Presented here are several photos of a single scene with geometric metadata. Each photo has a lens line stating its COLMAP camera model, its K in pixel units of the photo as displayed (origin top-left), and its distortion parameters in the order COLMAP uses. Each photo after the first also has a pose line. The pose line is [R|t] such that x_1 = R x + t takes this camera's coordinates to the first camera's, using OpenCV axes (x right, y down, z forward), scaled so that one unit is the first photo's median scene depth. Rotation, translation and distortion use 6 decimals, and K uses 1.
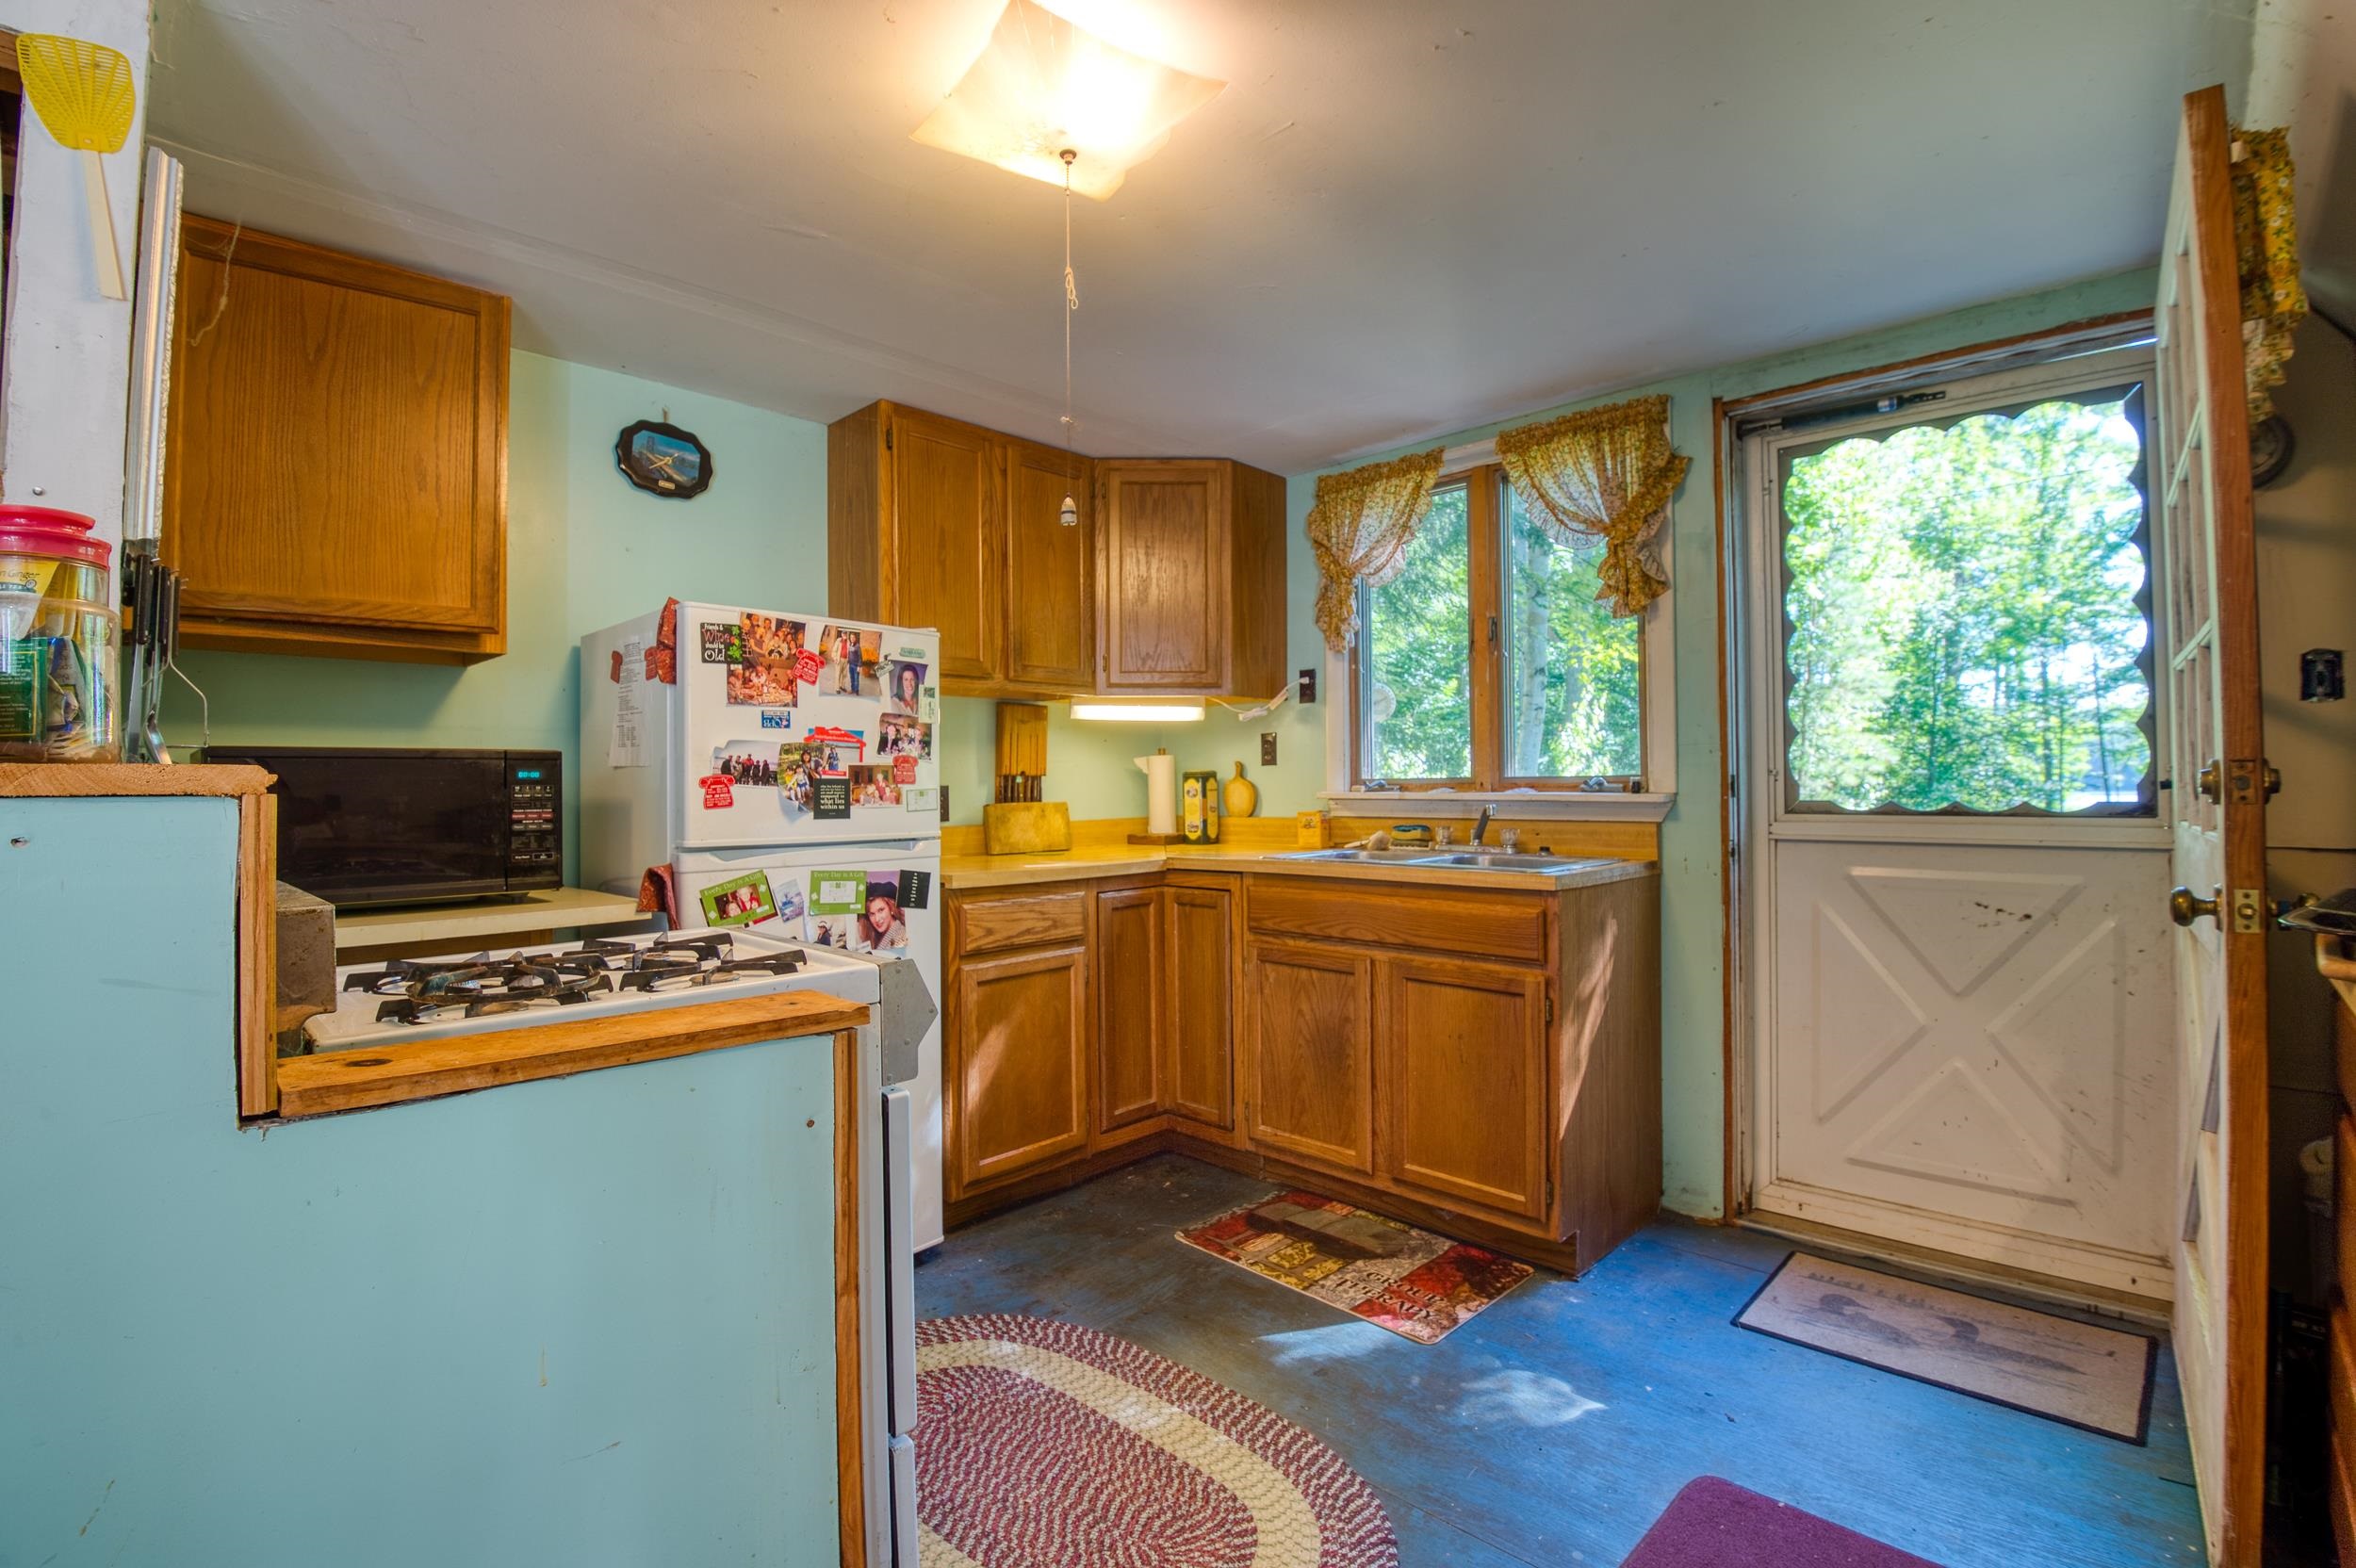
lens RADIAL K [[1045.9, 0, 1206.3], [0, 1045.9, 772.8], [0, 0, 1]] dist [-0.010336, -0.022115]
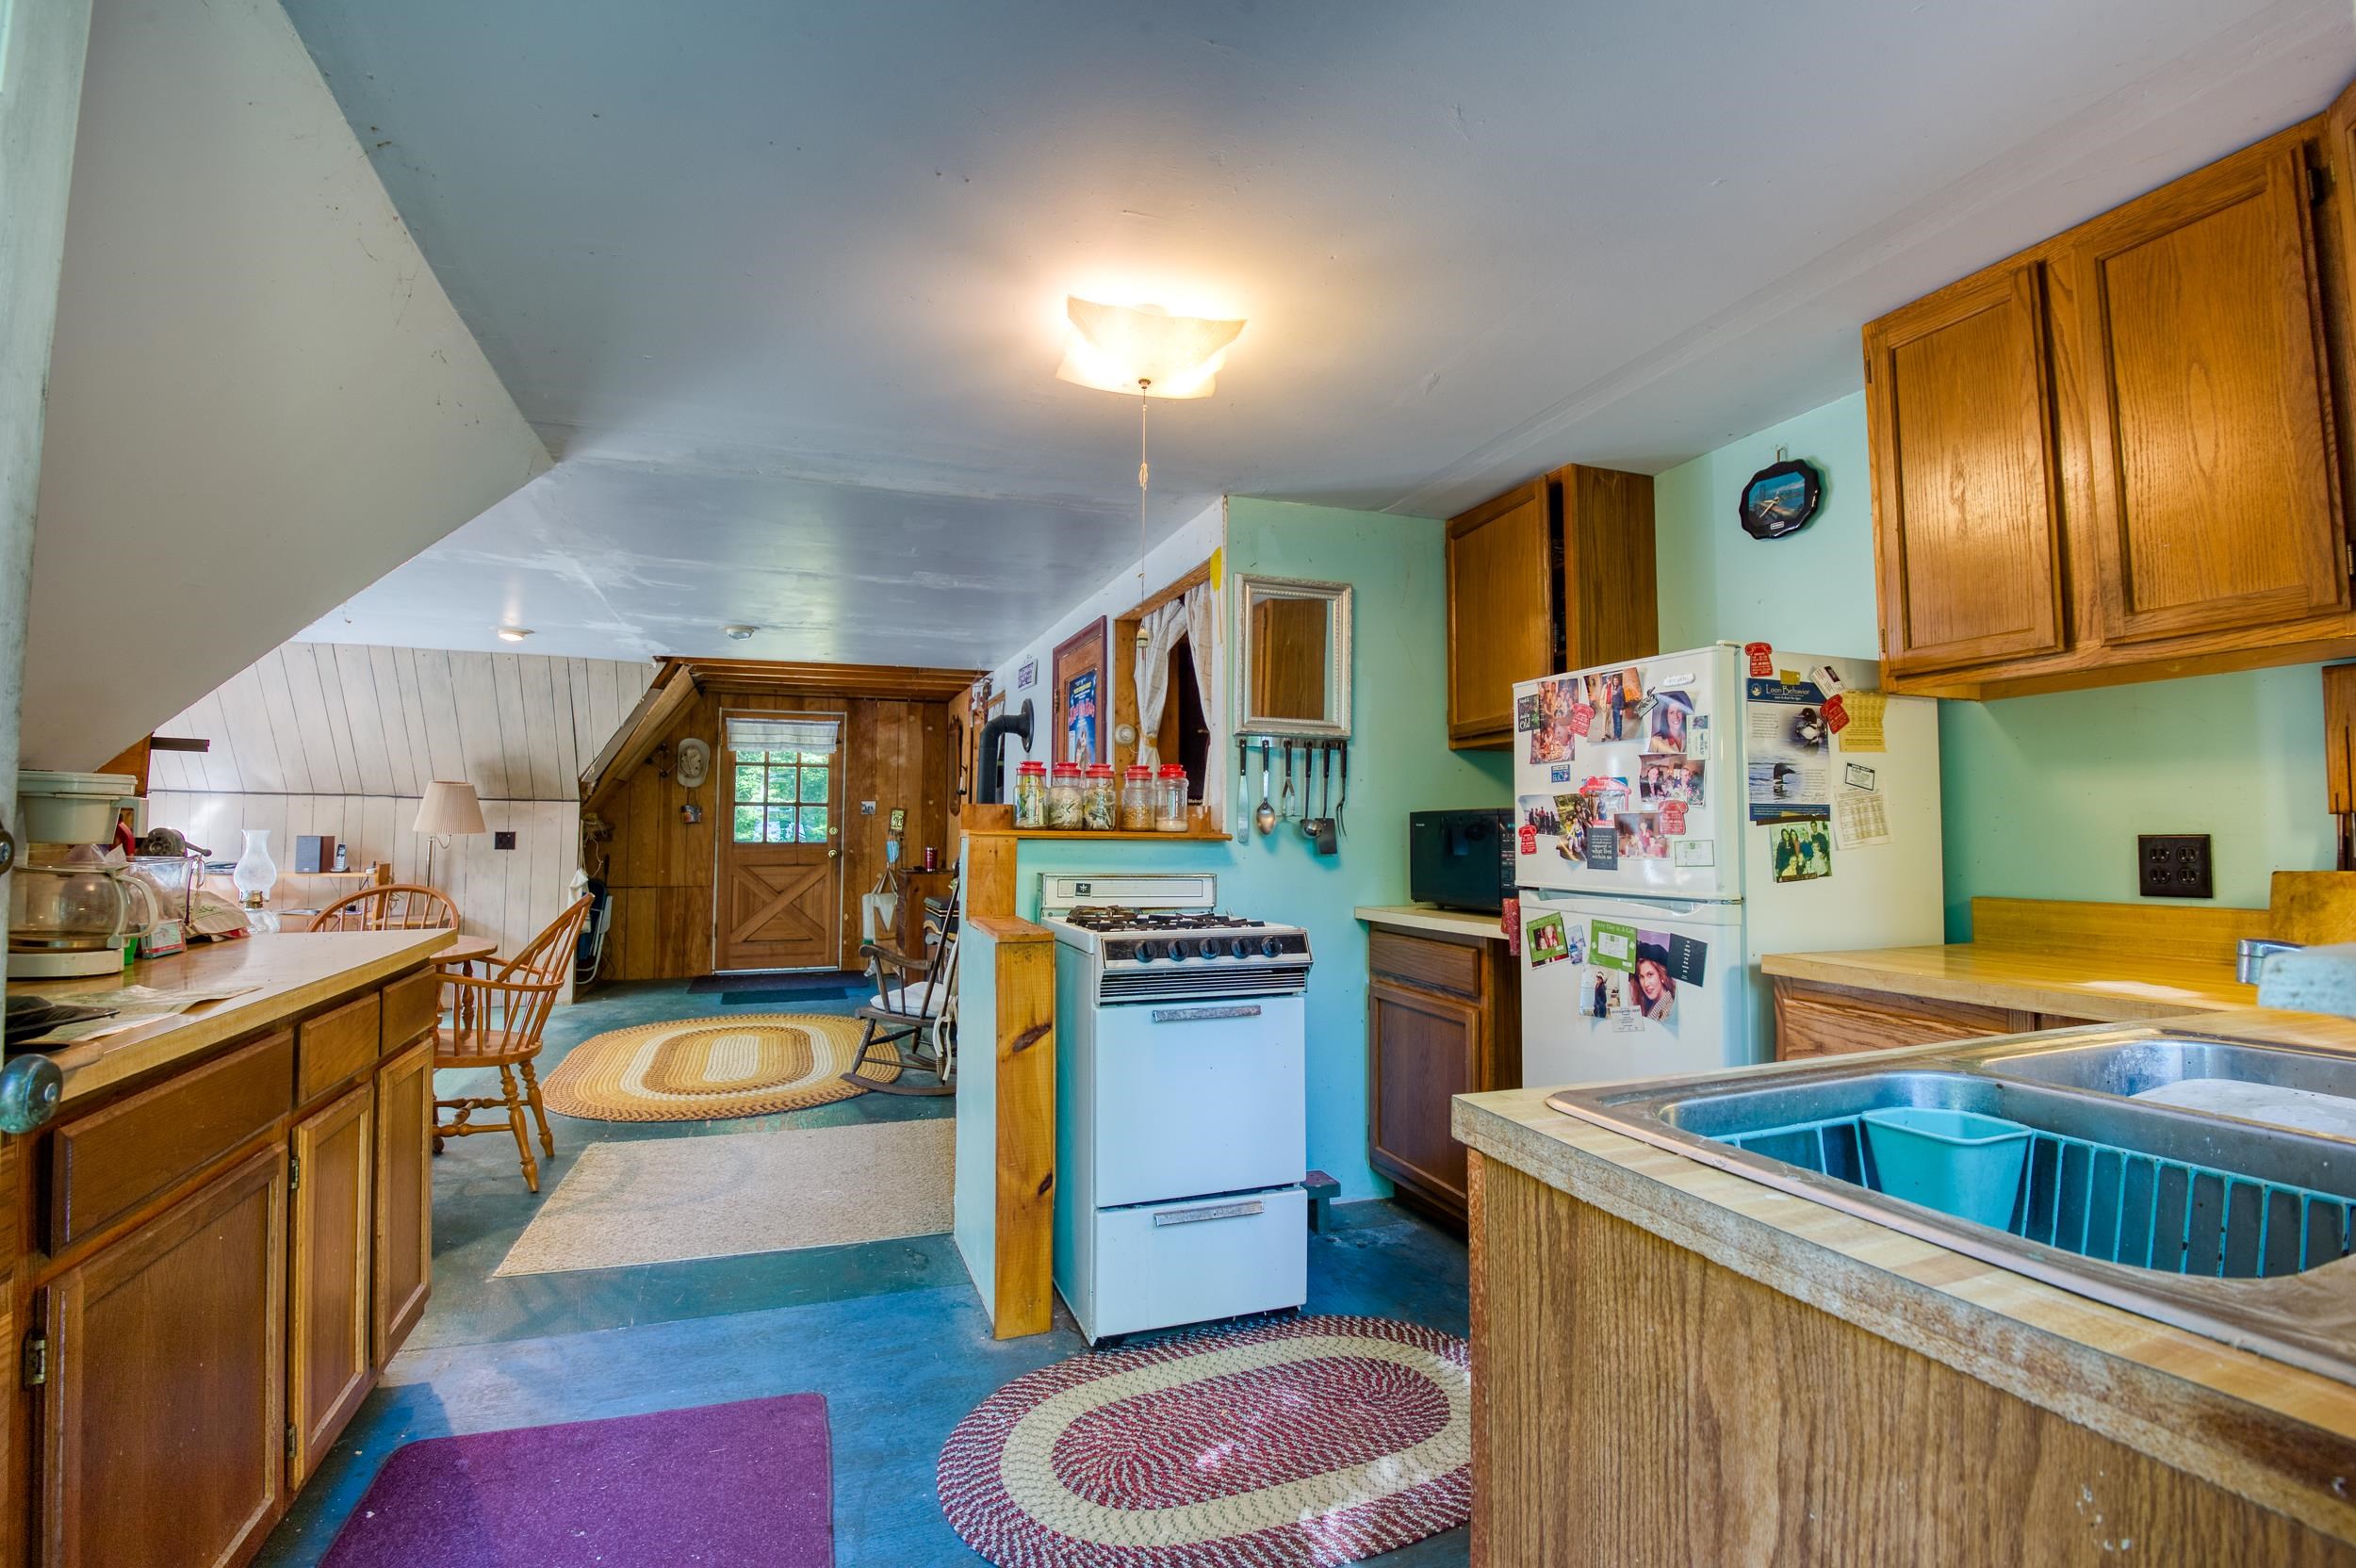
lens RADIAL K [[1049.0, 0, 1152.7], [0, 1049.0, 773.2], [0, 0, 1]] dist [-0.001877, -0.022417]
pose [[-0.451980, -0.043985, -0.890943, 0.661752], [0.013453, 0.998334, -0.056111, 0.003172], [0.891927, -0.037347, -0.450635, 0.984579]]
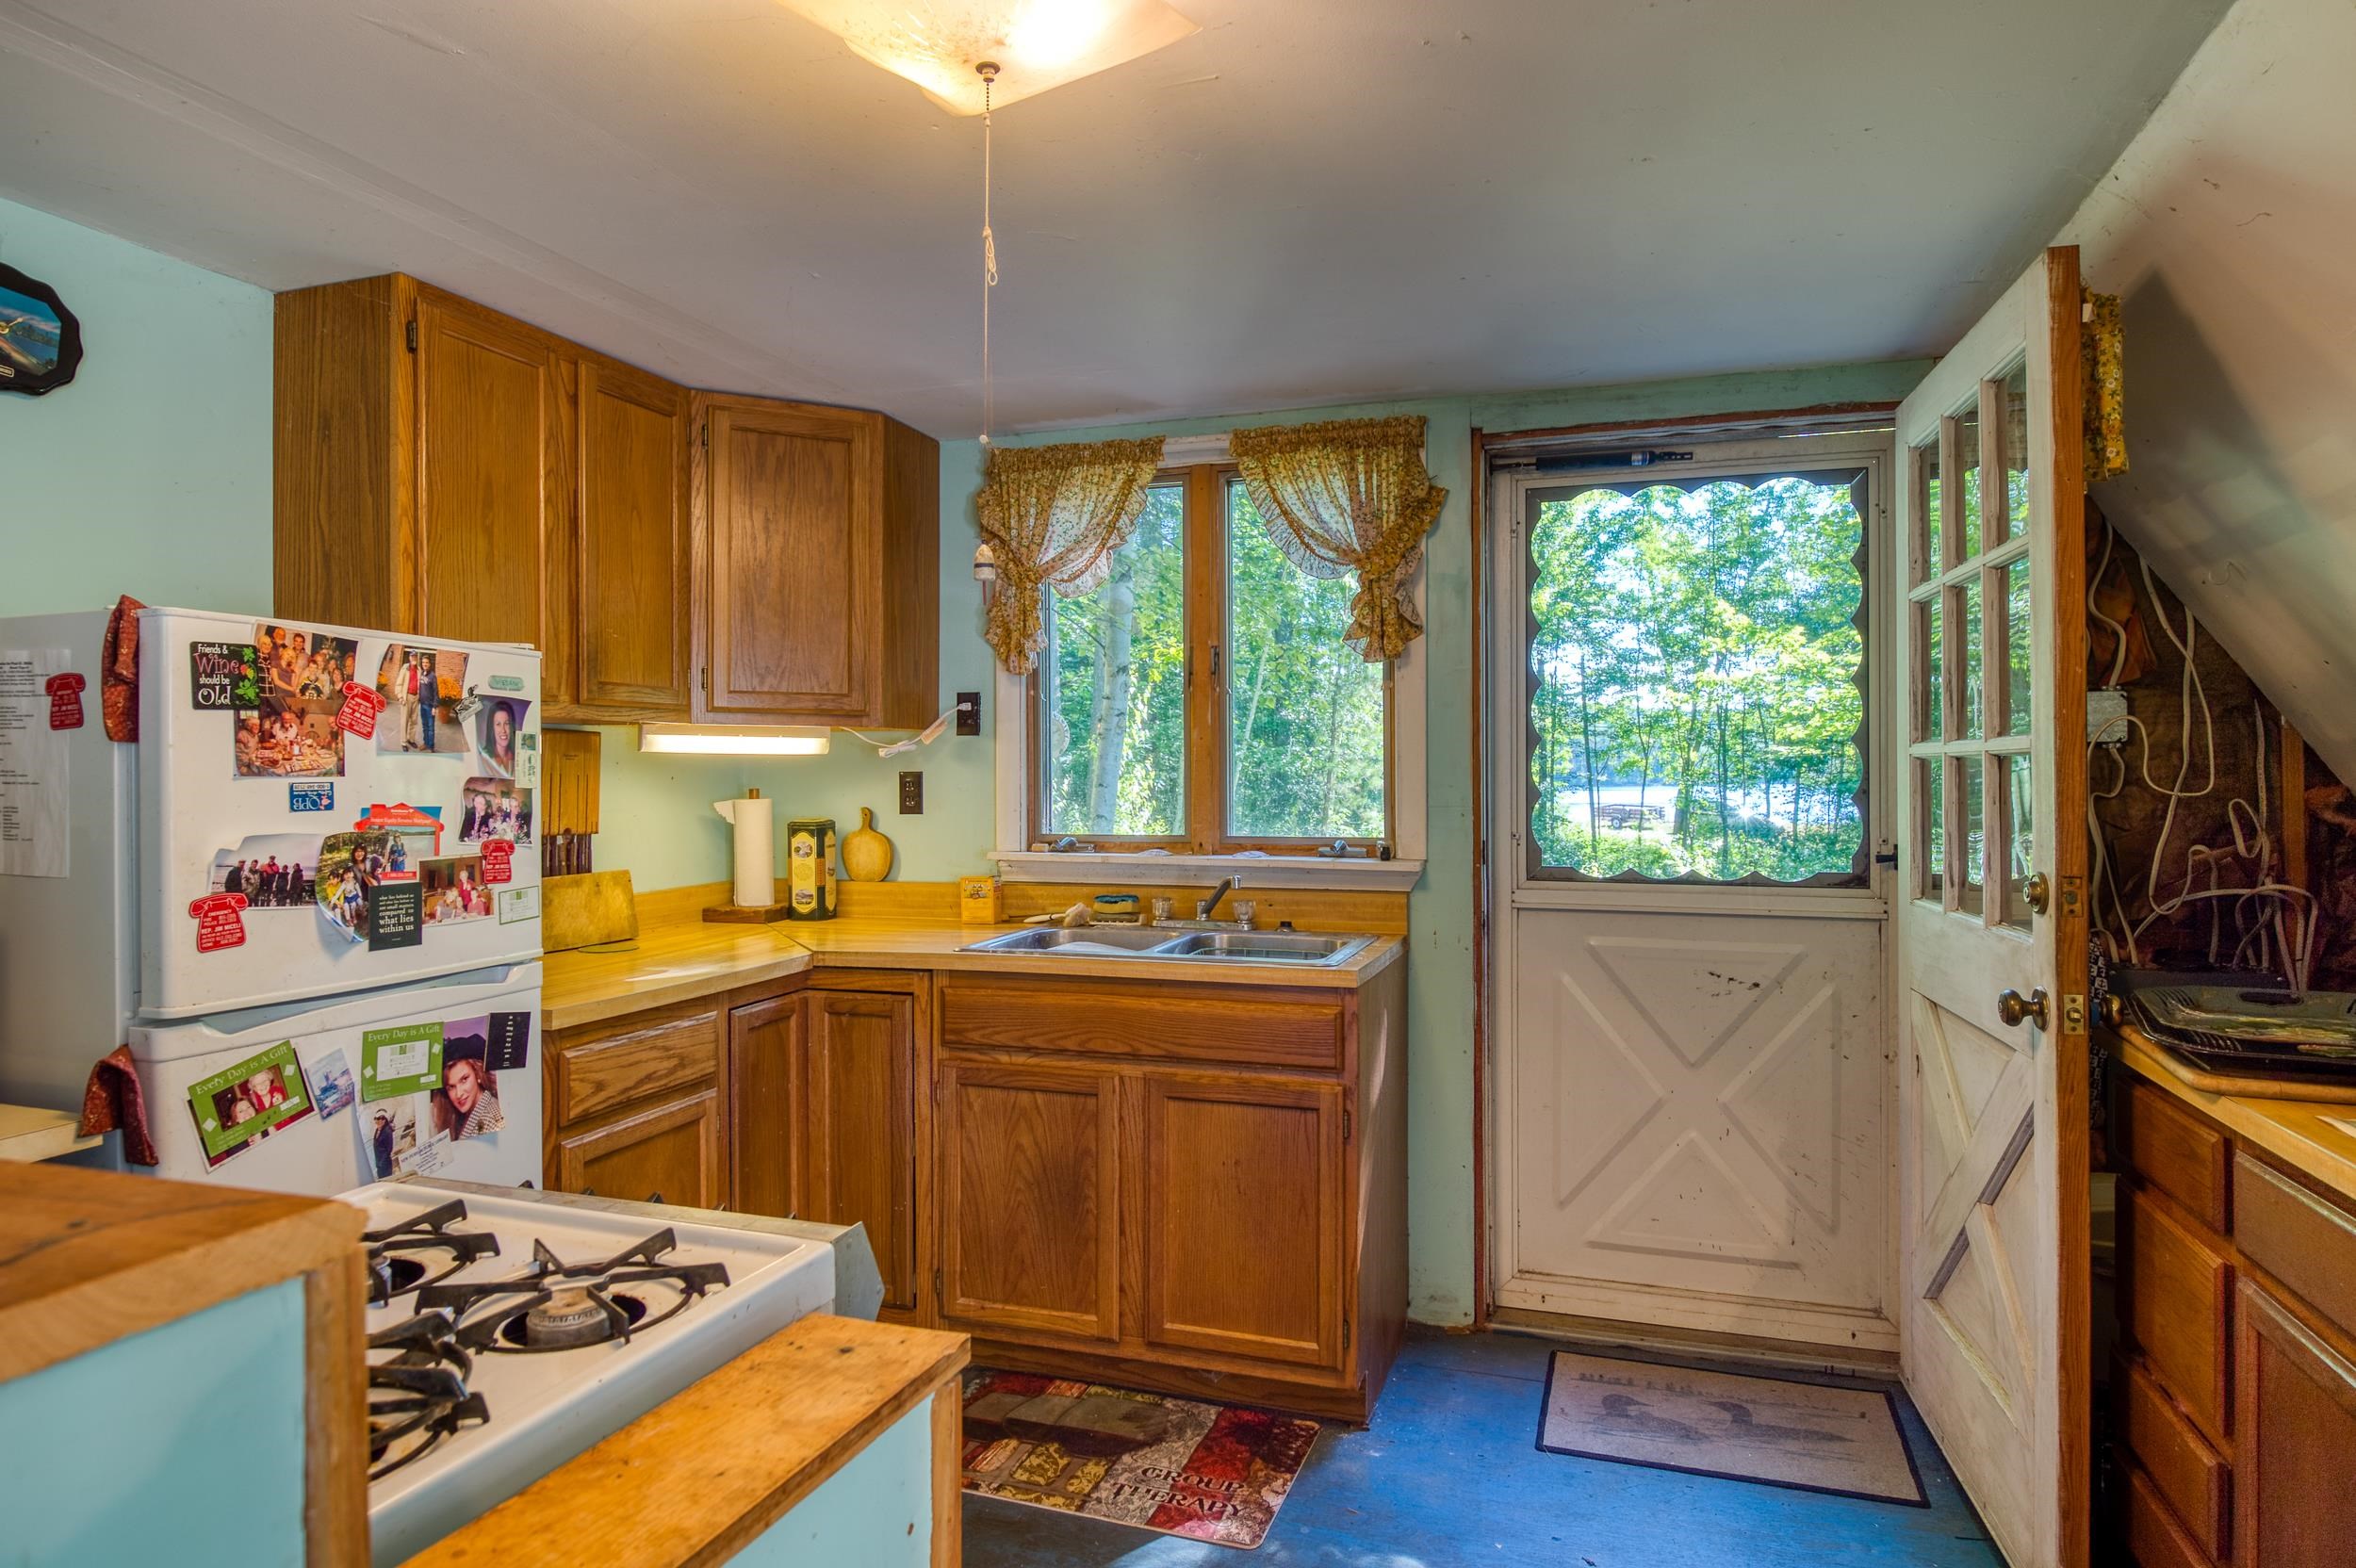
lens RADIAL K [[1312.4, 0, 1182.9], [0, 1312.4, 774.4], [0, 0, 1]] dist [0.021166, -0.039779]
pose [[0.905751, 0.005366, 0.423776, -0.242705], [-0.010307, 0.999903, 0.009368, -0.068330], [-0.423685, -0.012853, 0.905719, 0.062621]]
